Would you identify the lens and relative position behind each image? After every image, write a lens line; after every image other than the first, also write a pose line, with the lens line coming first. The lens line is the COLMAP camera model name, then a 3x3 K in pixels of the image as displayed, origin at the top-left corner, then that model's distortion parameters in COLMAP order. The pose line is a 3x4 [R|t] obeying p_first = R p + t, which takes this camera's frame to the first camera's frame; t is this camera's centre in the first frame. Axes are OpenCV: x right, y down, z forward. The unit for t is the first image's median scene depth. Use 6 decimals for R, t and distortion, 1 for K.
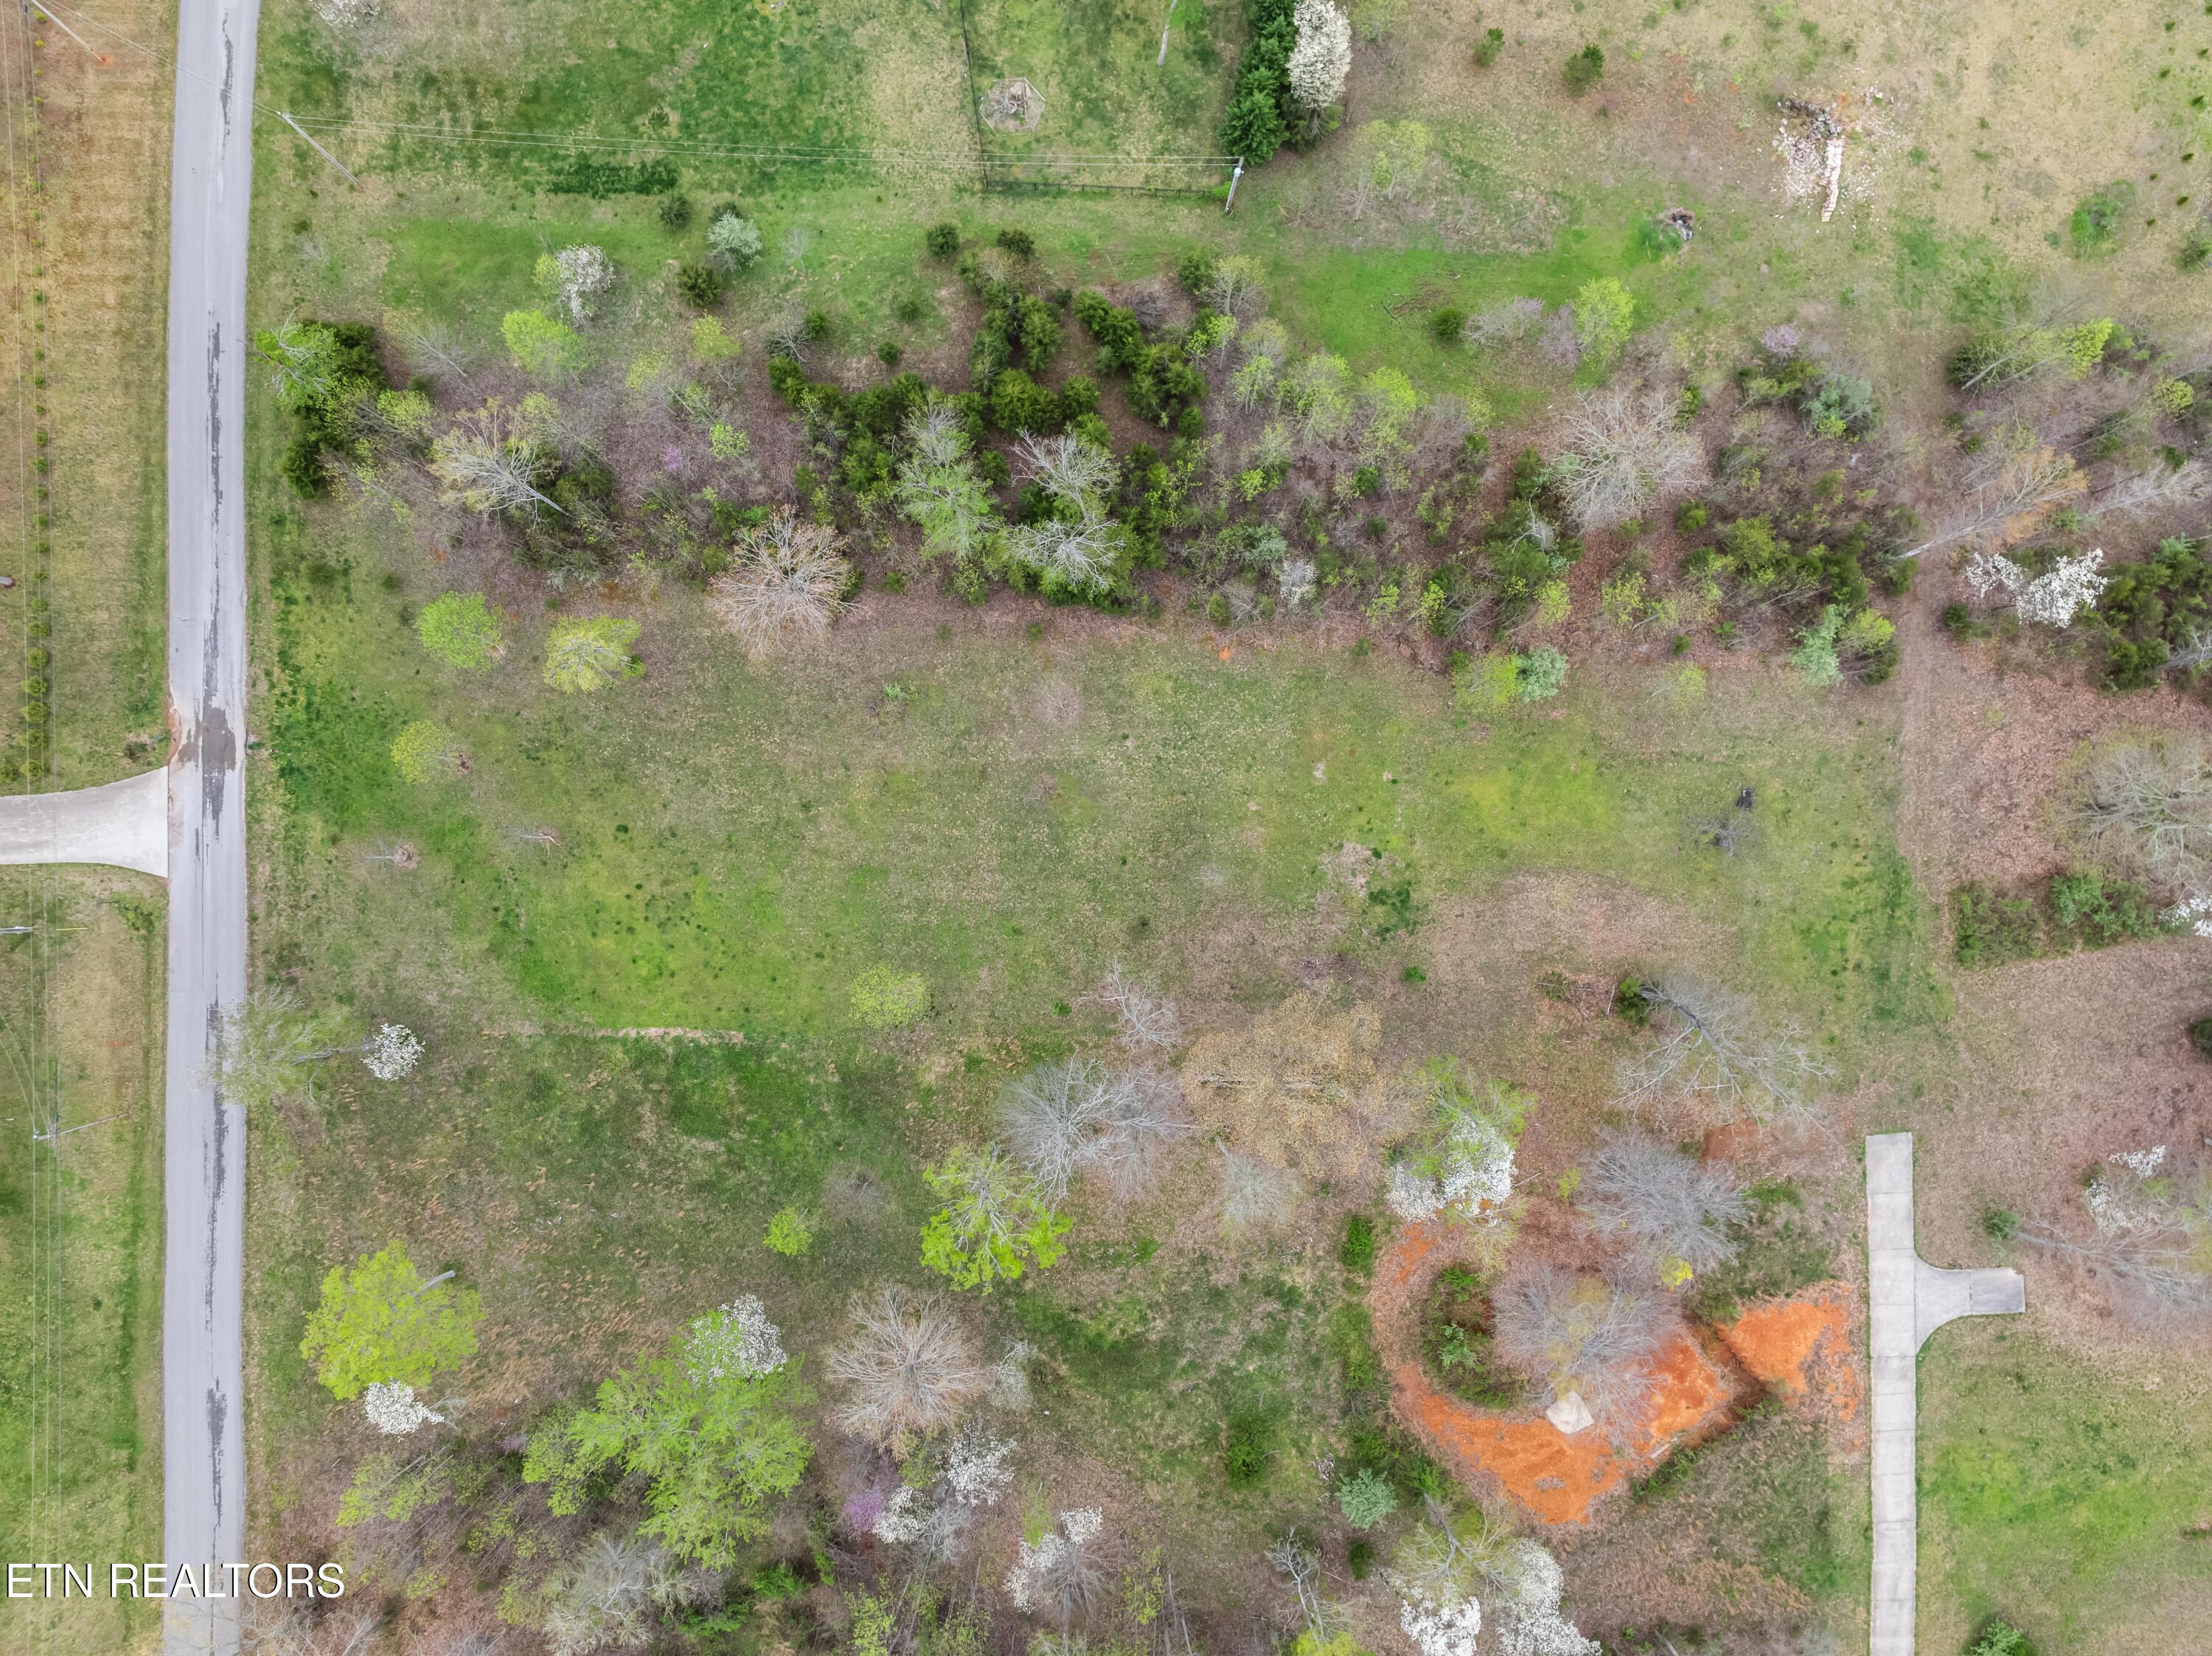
lens RADIAL K [[1553.7, 0, 1103.5], [0, 1553.7, 815.7], [0, 0, 1]] dist [-0.048319, 0.017328]
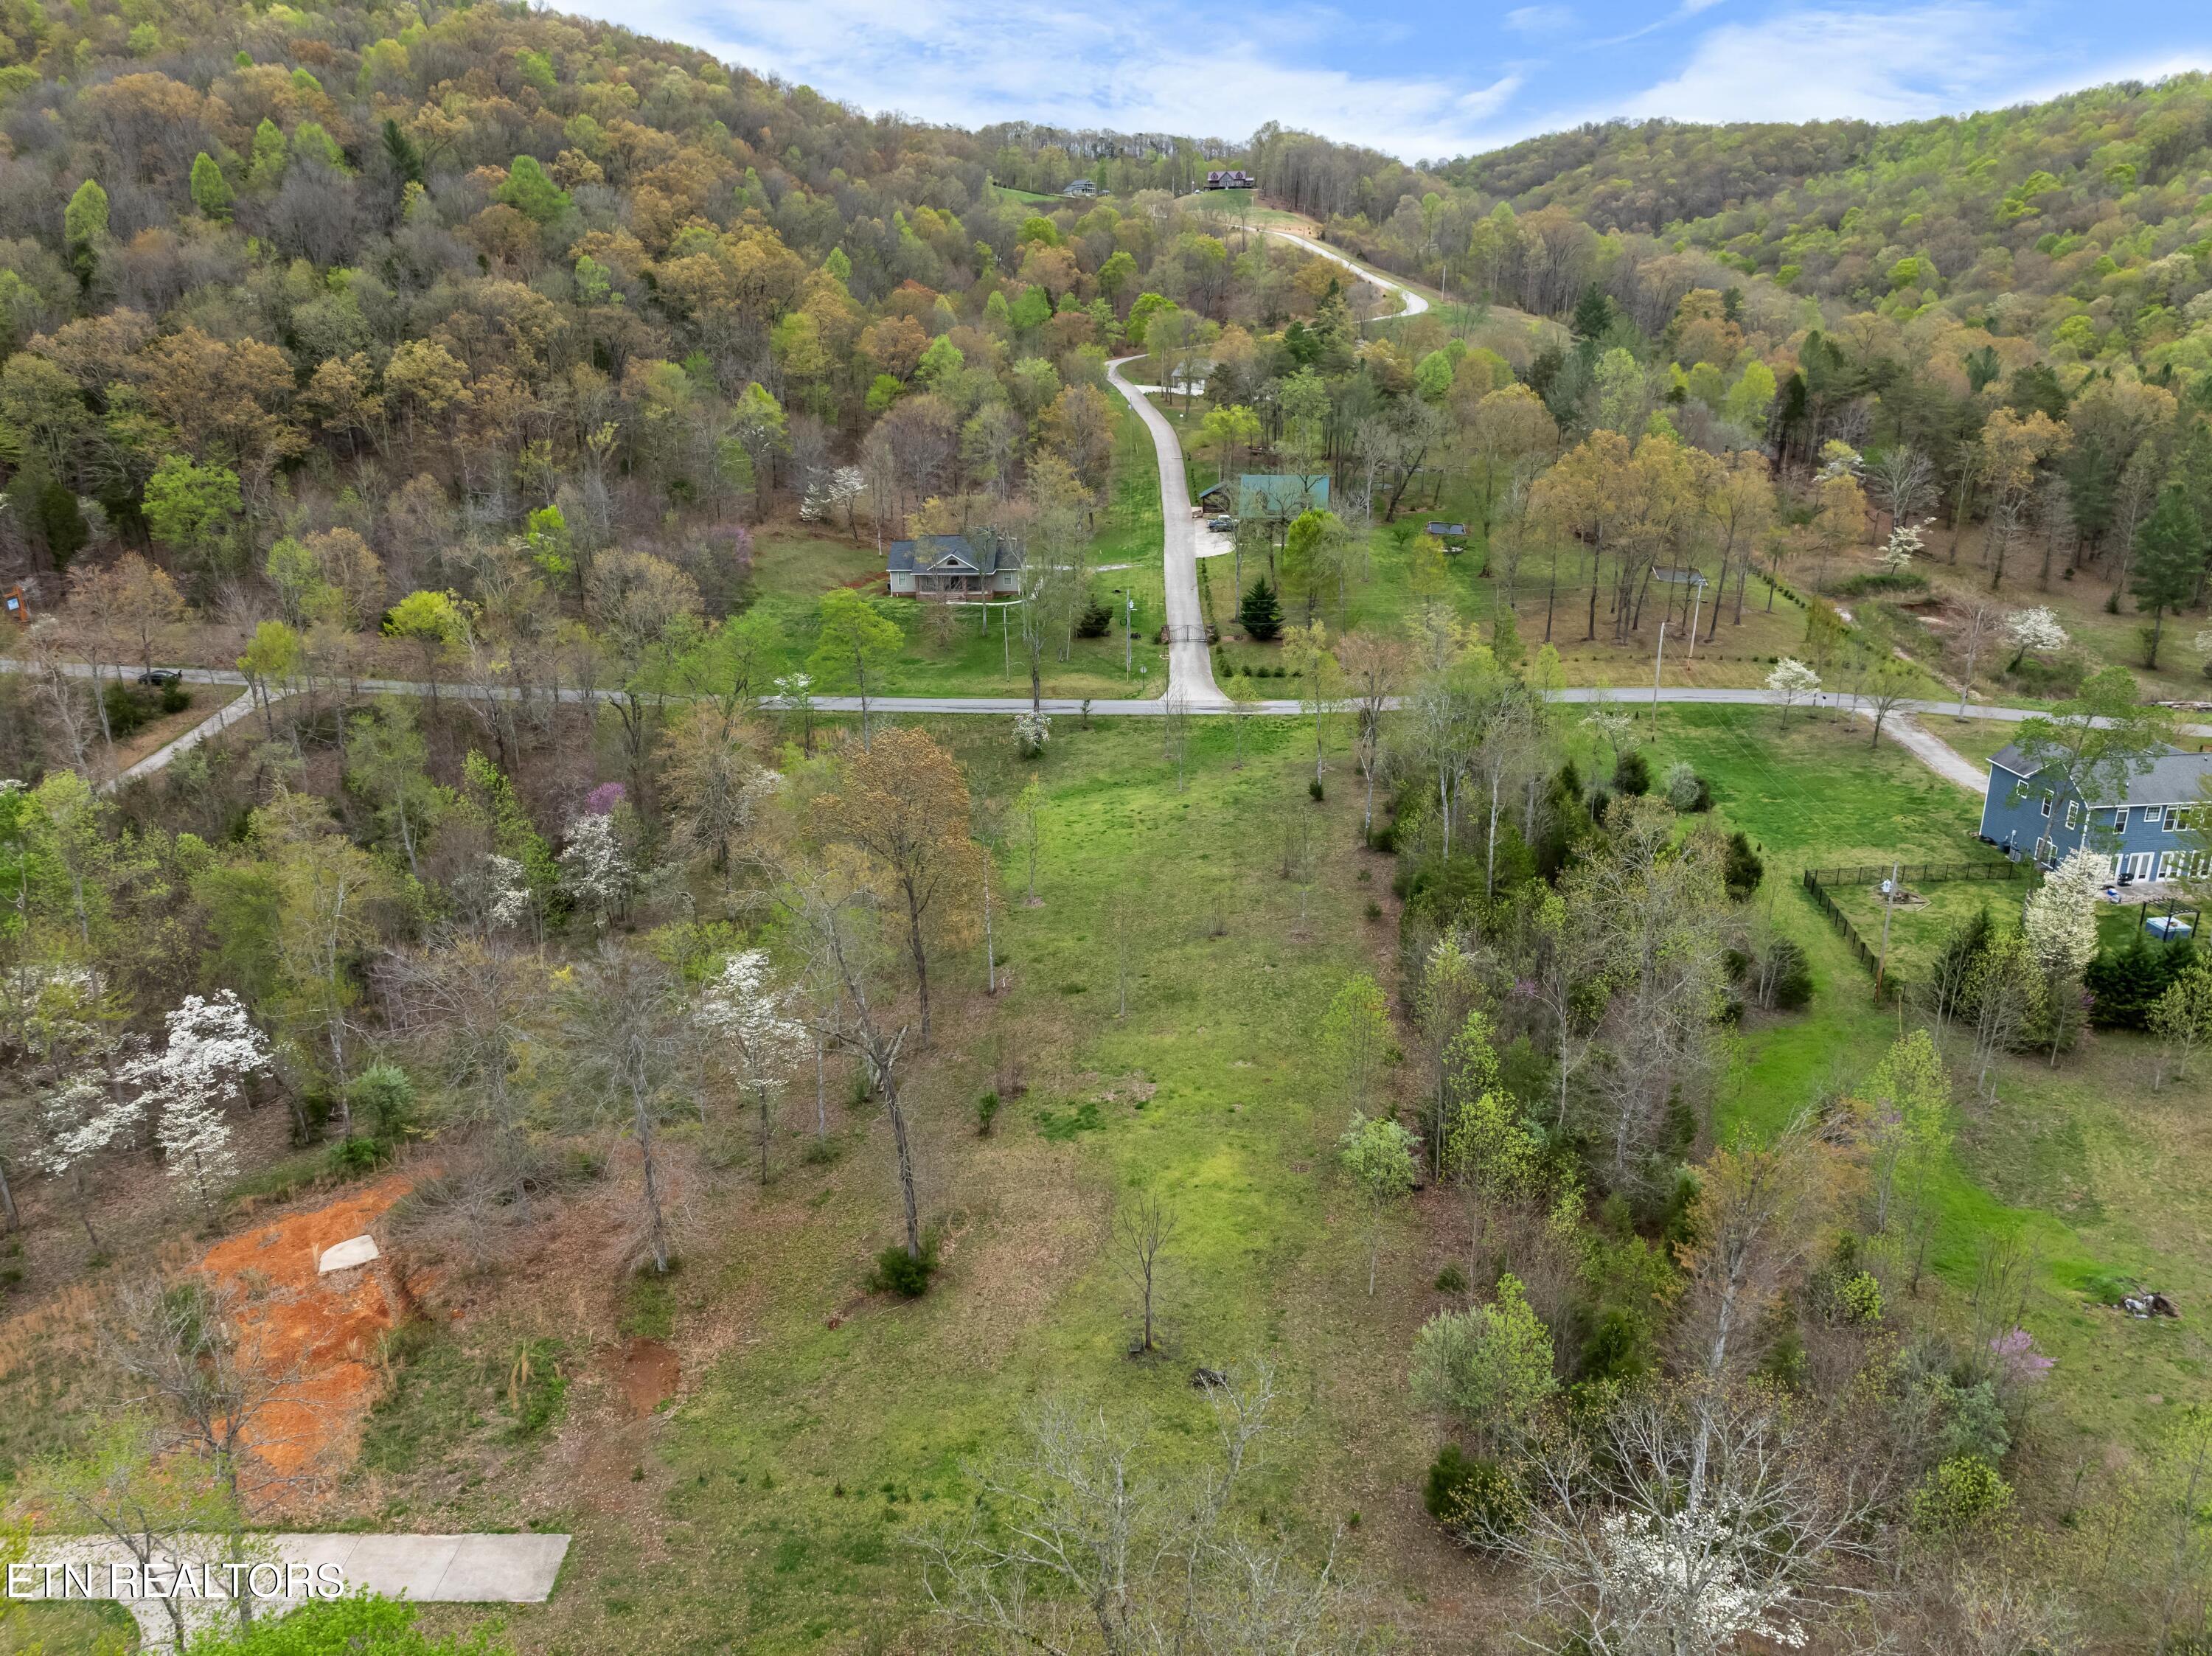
lens RADIAL K [[1553.7, 0, 1108.5], [0, 1553.7, 838.2], [0, 0, 1]] dist [-0.048319, 0.017328]
pose [[-0.061266, 0.339014, -0.938784, 0.902690], [-0.997366, 0.015796, 0.070793, -0.017829], [0.038829, 0.940649, 0.337153, 0.601170]]
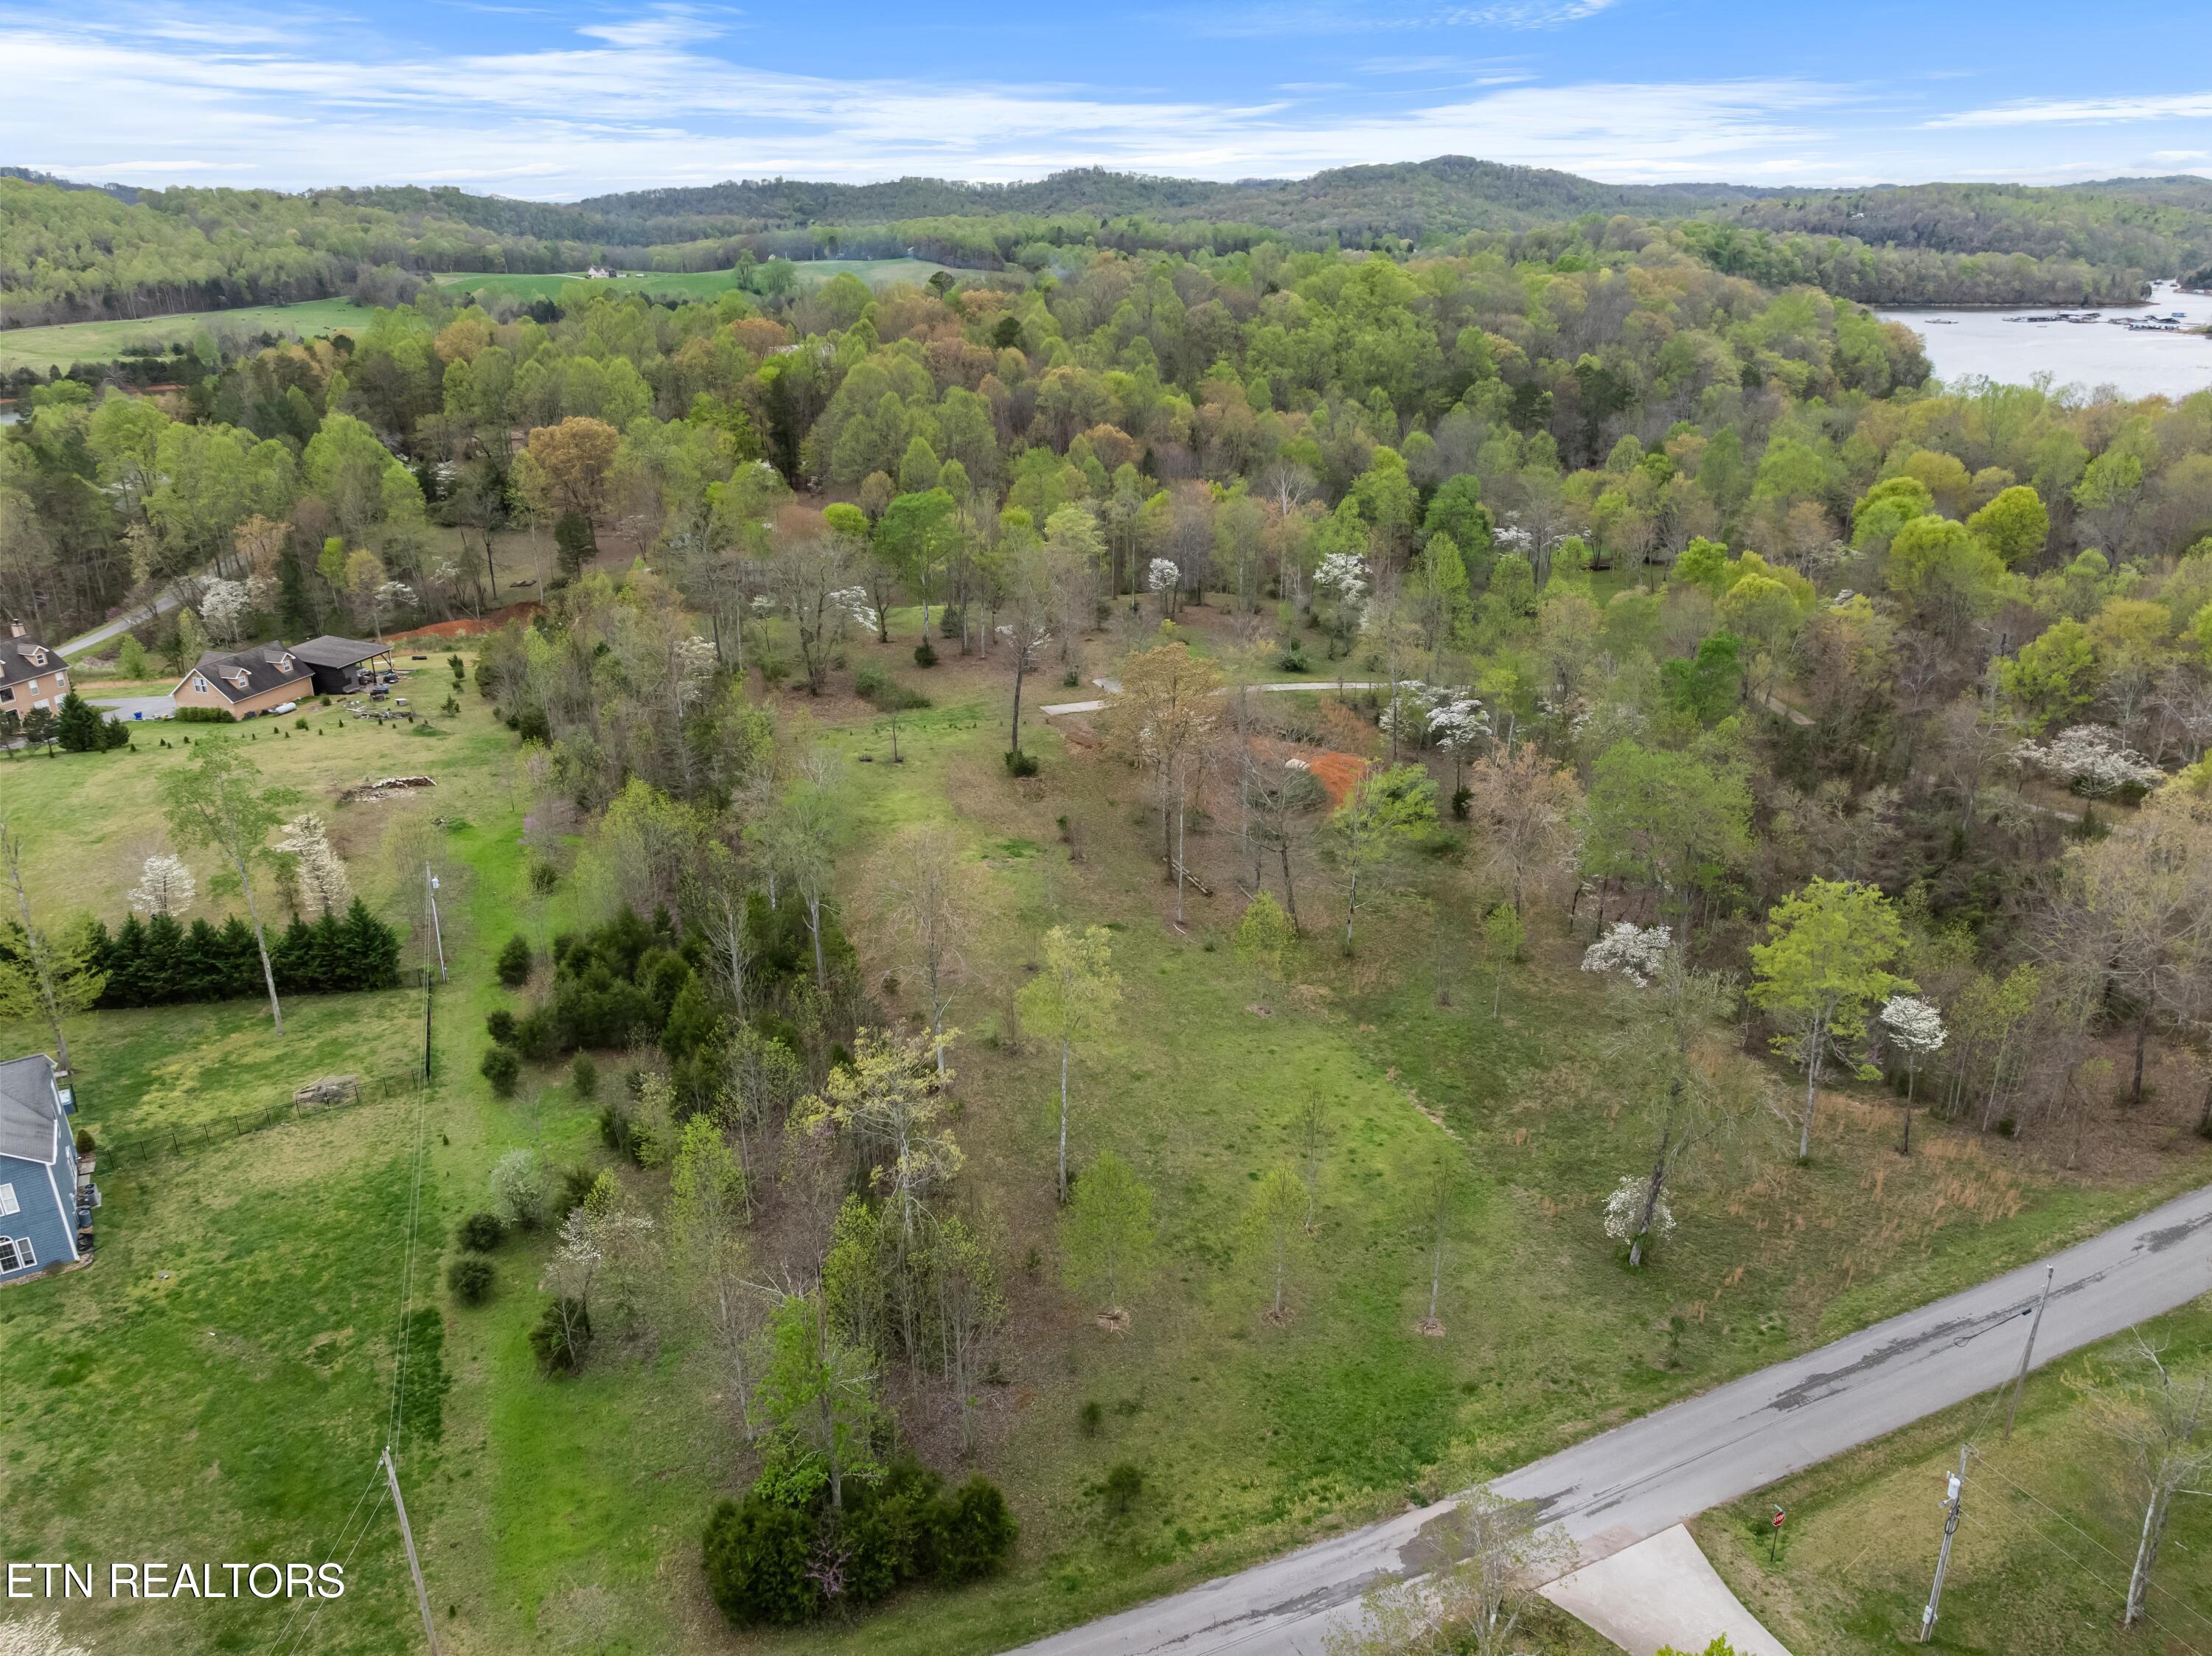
lens RADIAL K [[1553.7, 0, 1106.6], [0, 1553.7, 834.4], [0, 0, 1]] dist [-0.048319, 0.017328]
pose [[-0.397339, -0.341487, 0.851768, -0.943418], [0.917519, -0.130862, 0.375546, -0.360520], [-0.016780, 0.930732, 0.365317, 0.526095]]
